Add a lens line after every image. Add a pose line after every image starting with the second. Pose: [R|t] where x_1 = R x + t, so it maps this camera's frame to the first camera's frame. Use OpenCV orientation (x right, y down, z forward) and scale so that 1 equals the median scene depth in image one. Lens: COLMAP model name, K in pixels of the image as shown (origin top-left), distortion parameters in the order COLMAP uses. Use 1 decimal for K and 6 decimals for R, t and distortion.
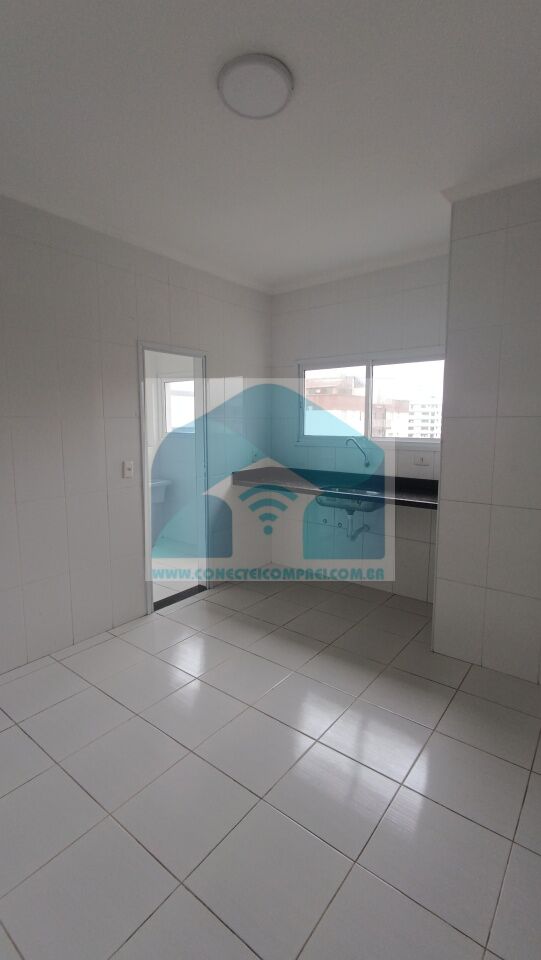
lens RADIAL K [[438.6, 0, 269.4], [0, 438.6, 475.9], [0, 0, 1]] dist [-0.003998, -0.000552]
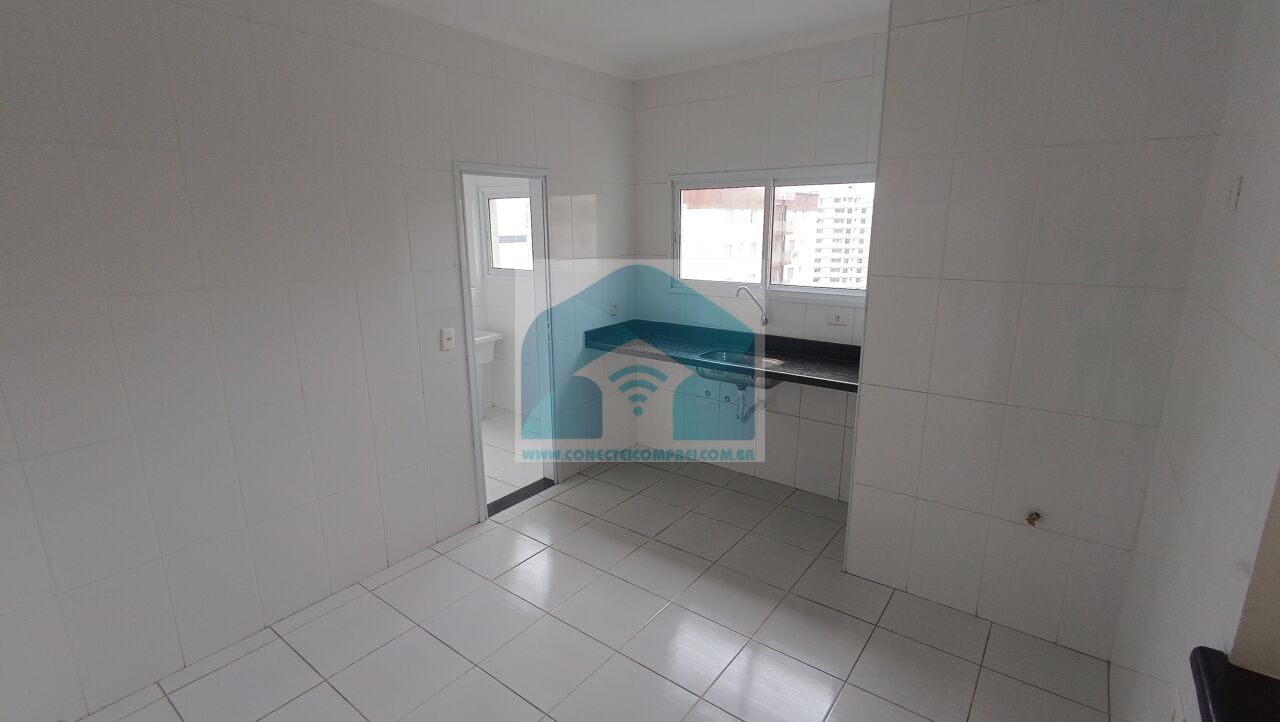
lens RADIAL K [[584.8, 0, 634.8], [0, 584.8, 361.5], [0, 0, 1]] dist [-0.003998, -0.000552]
pose [[0.999903, -0.009901, 0.009838, -0.010293], [0.008750, 0.993799, 0.110846, -0.073043], [-0.010874, -0.110749, 0.993789, -0.001590]]
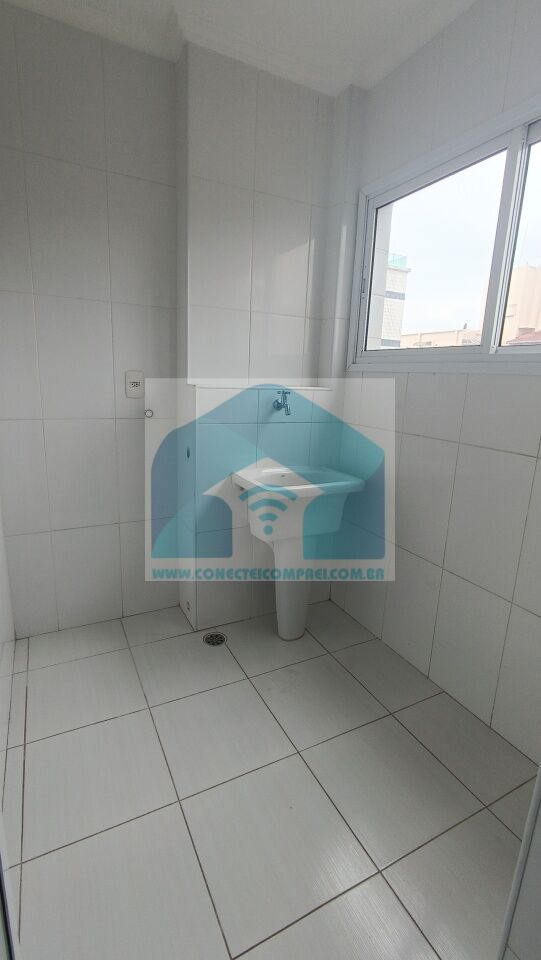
lens RADIAL K [[438.6, 0, 269.4], [0, 438.6, 475.9], [0, 0, 1]] dist [-0.003998, -0.000552]
pose [[0.905680, 0.127226, -0.404421, -0.209267], [-0.089791, 0.989833, 0.110309, -0.037202], [0.414344, -0.063592, 0.907896, 0.896853]]
